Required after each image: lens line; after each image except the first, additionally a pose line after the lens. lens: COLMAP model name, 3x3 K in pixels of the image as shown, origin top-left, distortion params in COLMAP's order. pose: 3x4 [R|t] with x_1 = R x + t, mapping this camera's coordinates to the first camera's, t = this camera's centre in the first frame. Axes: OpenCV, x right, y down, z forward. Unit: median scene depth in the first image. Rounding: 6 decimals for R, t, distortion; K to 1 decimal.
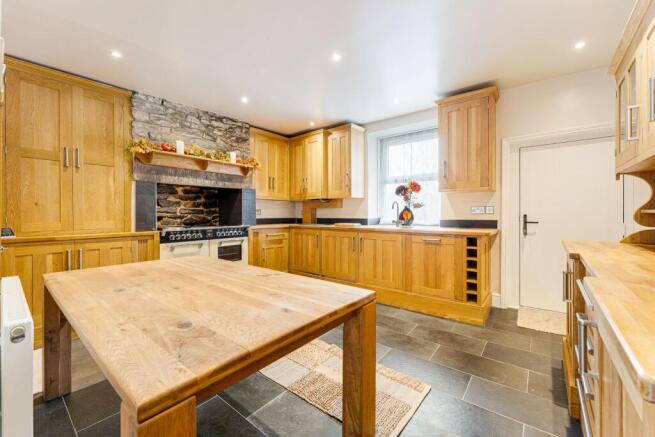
lens RADIAL K [[265.7, 0, 325.1], [0, 265.7, 214.2], [0, 0, 1]] dist [0.002268, -0.000749]
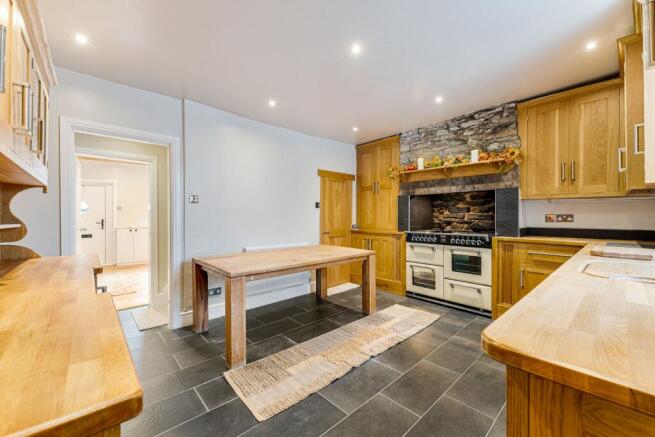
lens RADIAL K [[265.7, 0, 327.1], [0, 265.7, 215.5], [0, 0, 1]] dist [0.002268, -0.000749]
pose [[-0.148164, 0.000380, -0.988963, 0.610797], [-0.003592, 0.999993, 0.000922, -0.016836], [0.988956, 0.003689, -0.148161, 0.667460]]
